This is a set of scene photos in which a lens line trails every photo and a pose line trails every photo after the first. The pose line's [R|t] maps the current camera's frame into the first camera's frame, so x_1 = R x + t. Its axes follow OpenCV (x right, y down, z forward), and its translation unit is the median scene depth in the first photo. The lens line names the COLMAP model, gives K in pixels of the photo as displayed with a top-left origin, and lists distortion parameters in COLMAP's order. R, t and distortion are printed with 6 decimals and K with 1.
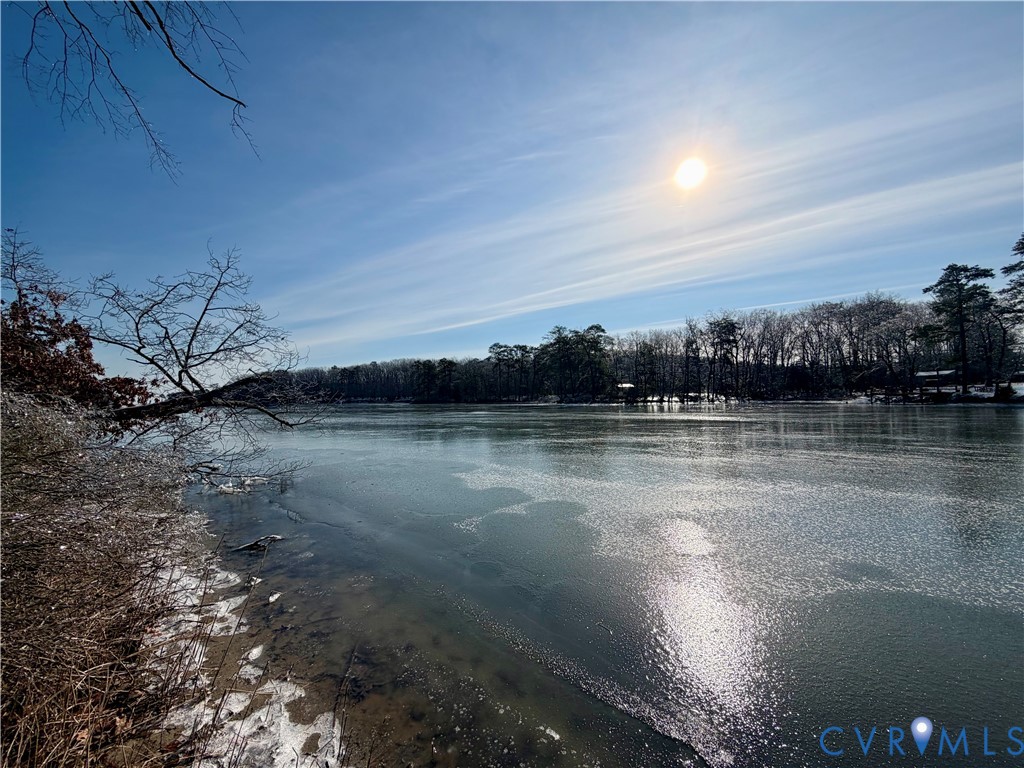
lens RADIAL K [[406.3, 0, 509.7], [0, 406.3, 386.0], [0, 0, 1]] dist [0.001373, -0.000538]
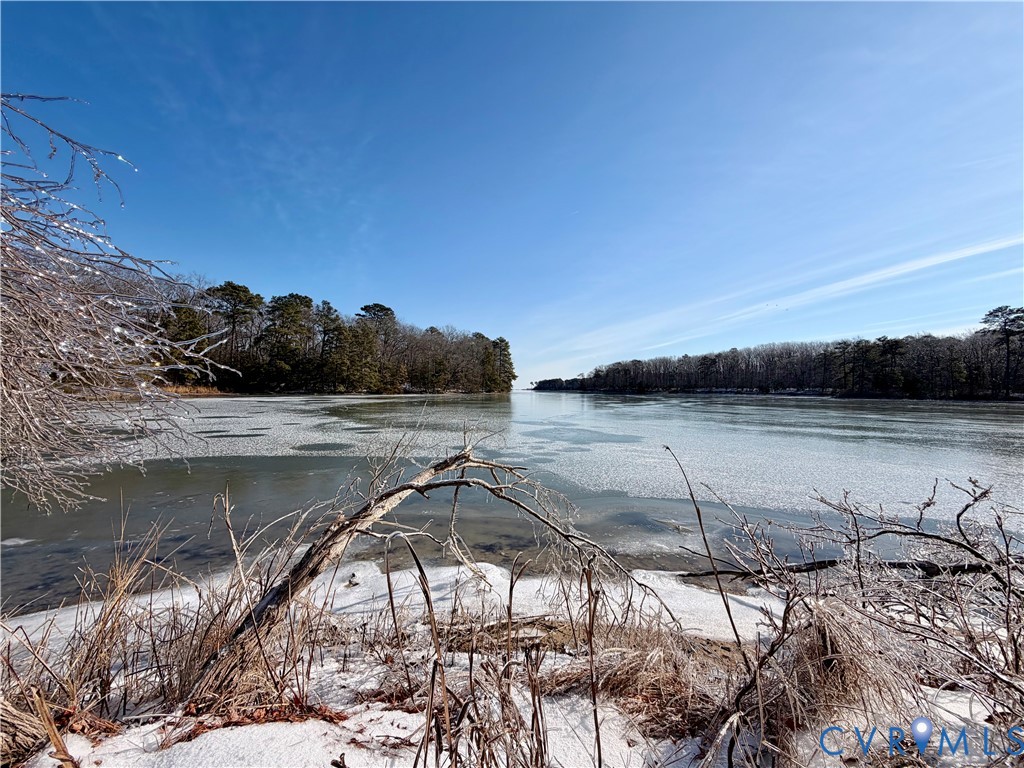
lens RADIAL K [[406.3, 0, 509.4], [0, 406.3, 388.6], [0, 0, 1]] dist [0.001373, -0.000538]
pose [[0.734516, 0.023187, -0.678195, -0.311484], [-0.002230, 0.999493, 0.031756, 0.006333], [0.678588, -0.021813, 0.734195, 0.014985]]
